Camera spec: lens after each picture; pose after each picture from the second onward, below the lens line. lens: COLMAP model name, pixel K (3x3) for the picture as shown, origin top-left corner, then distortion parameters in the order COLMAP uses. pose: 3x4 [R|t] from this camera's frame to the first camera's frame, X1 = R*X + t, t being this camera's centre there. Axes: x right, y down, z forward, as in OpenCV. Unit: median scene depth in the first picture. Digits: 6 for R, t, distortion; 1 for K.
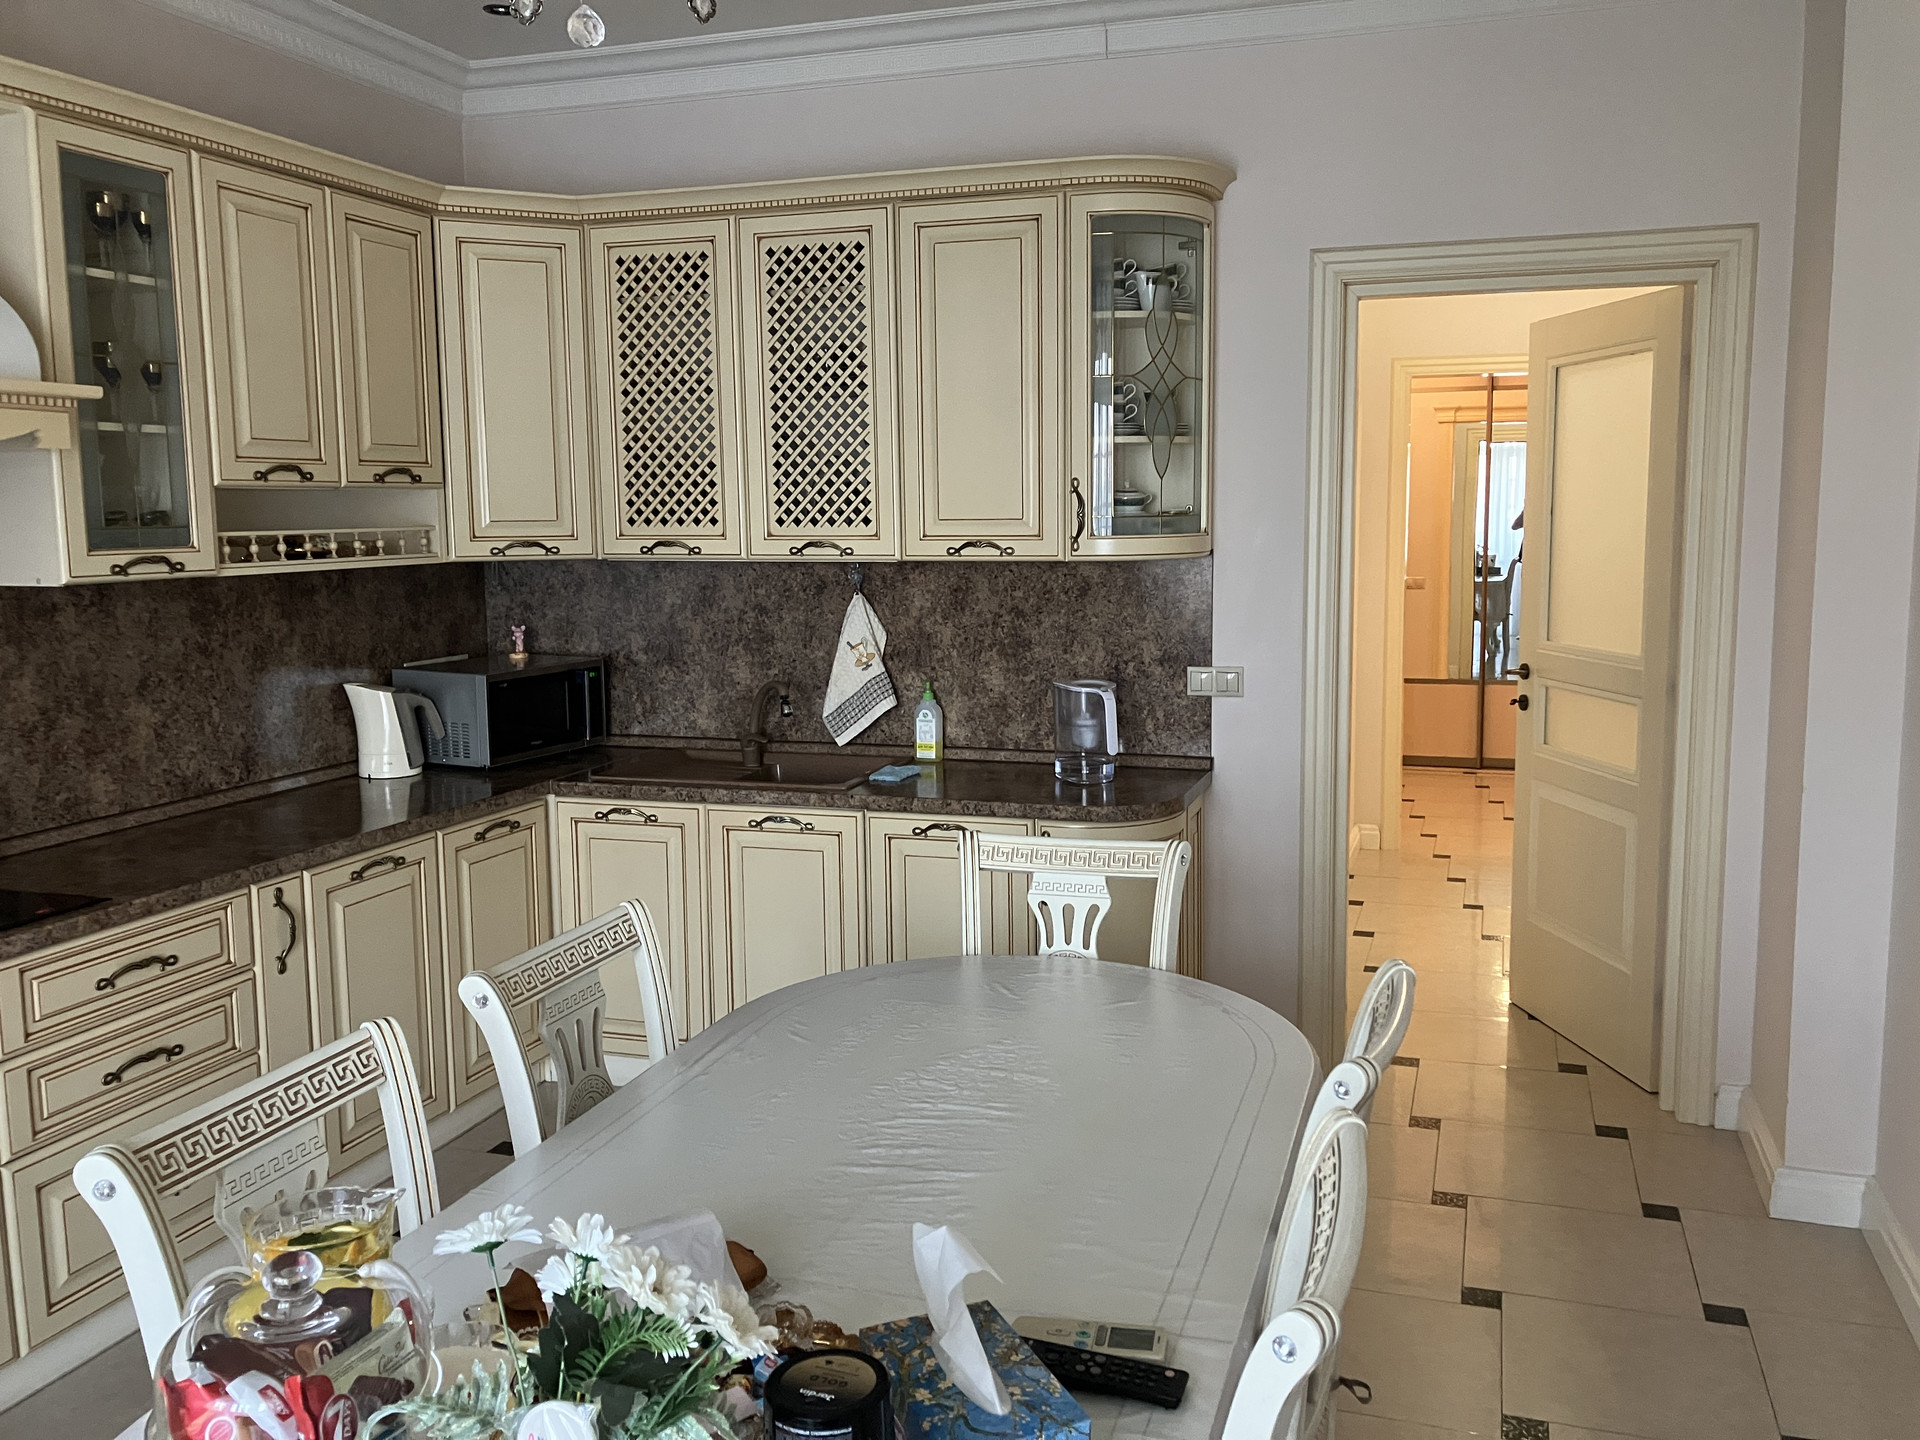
lens RADIAL K [[1562.9, 0, 967.2], [0, 1562.9, 711.3], [0, 0, 1]] dist [0.032337, -0.038593]
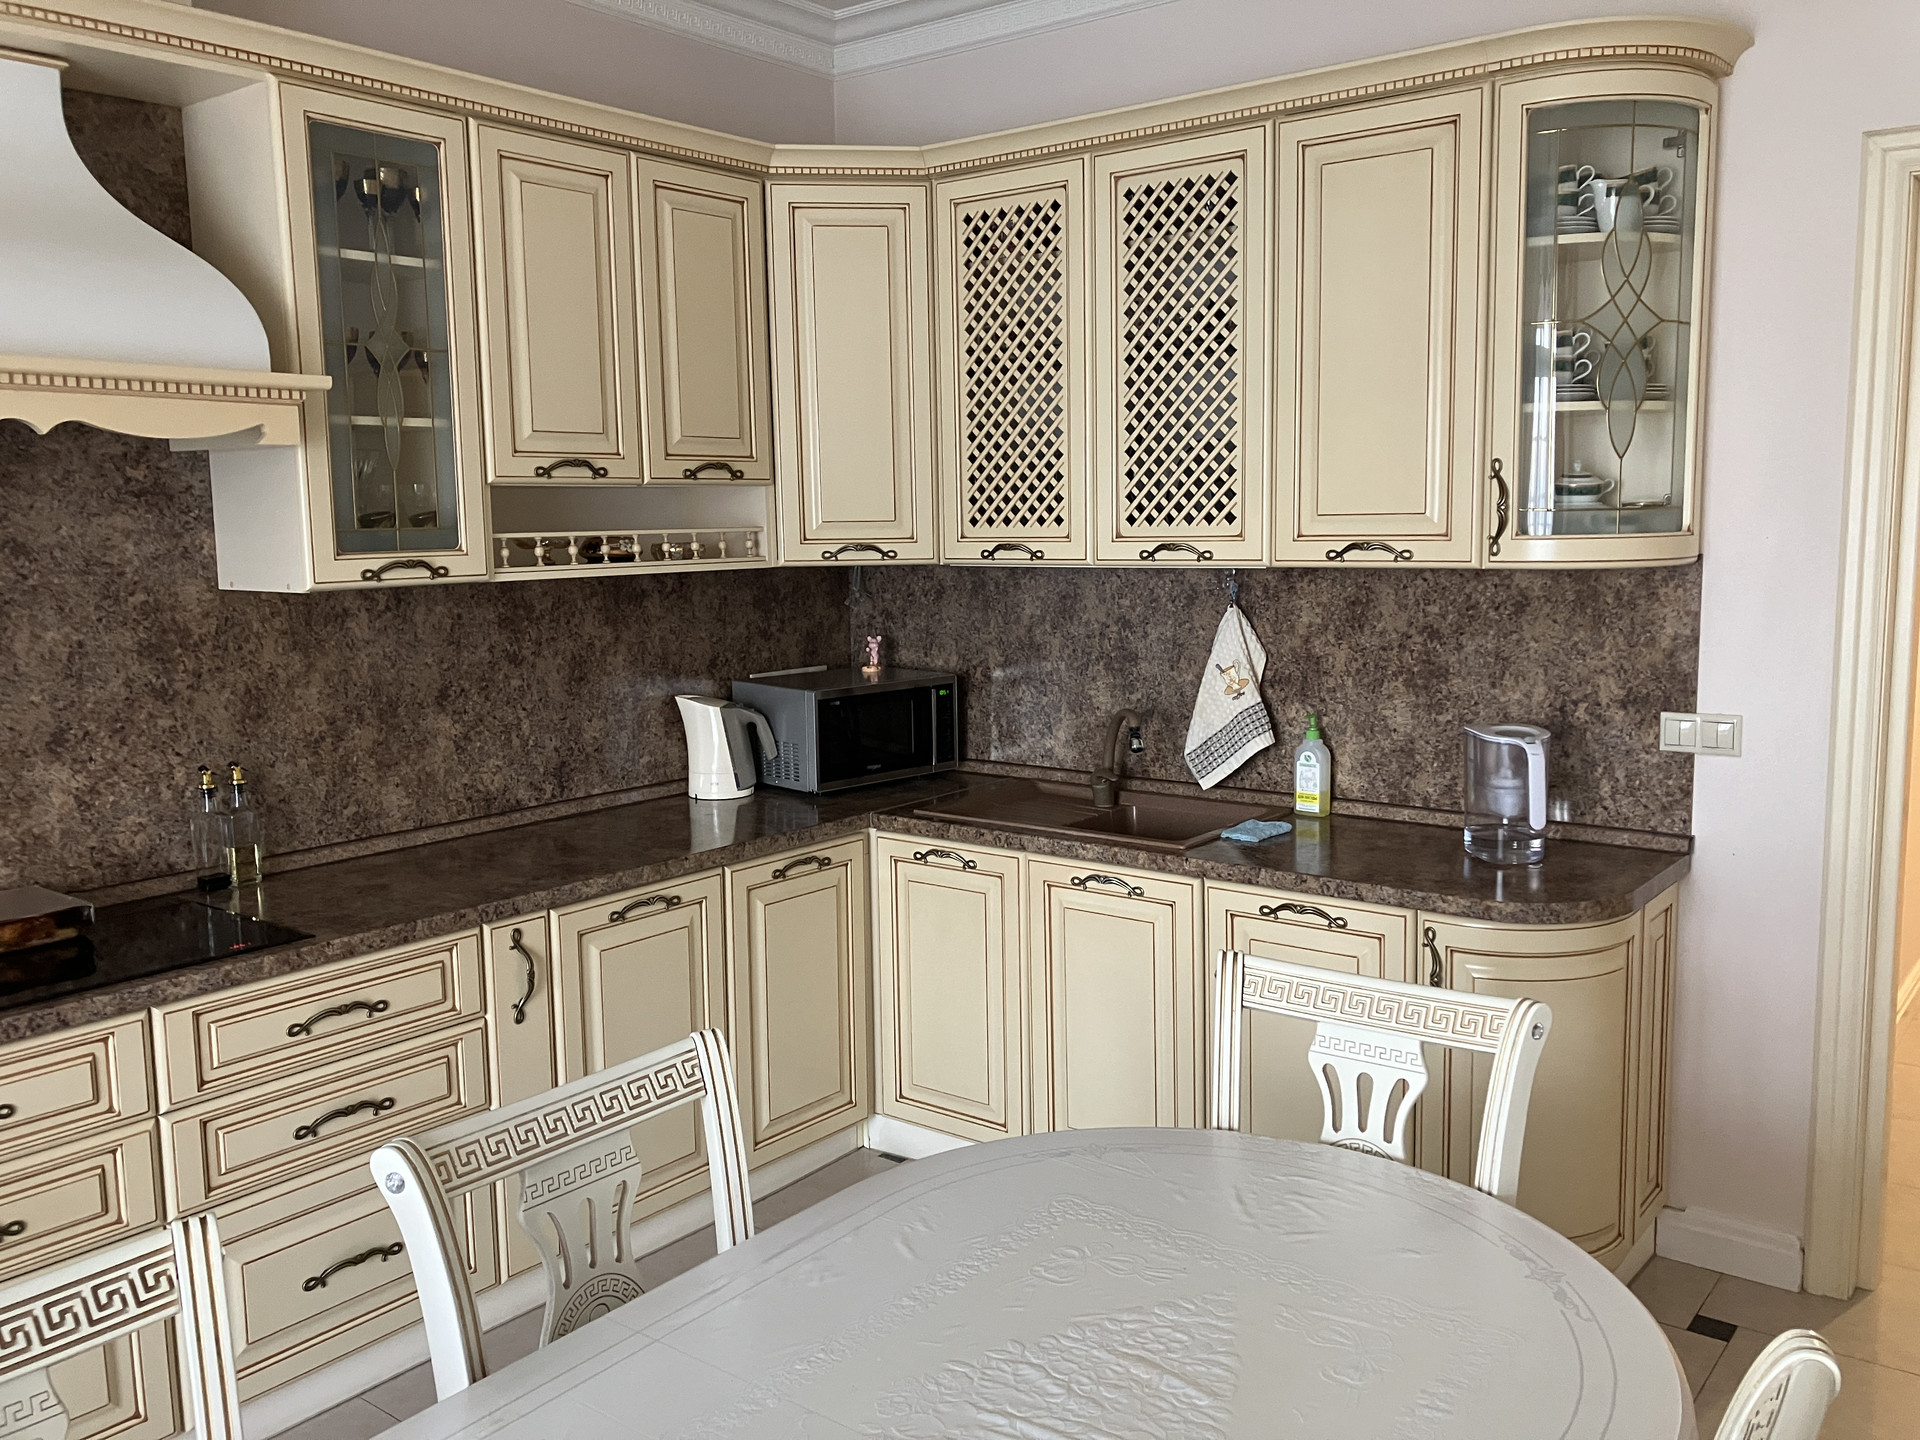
lens RADIAL K [[1562.9, 0, 981.6], [0, 1562.9, 709.1], [0, 0, 1]] dist [0.032337, -0.038593]
pose [[0.942866, 0.036955, -0.331118, 0.090832], [-0.036516, 0.999305, 0.007550, -0.025664], [0.331166, 0.004972, 0.943559, 0.204423]]
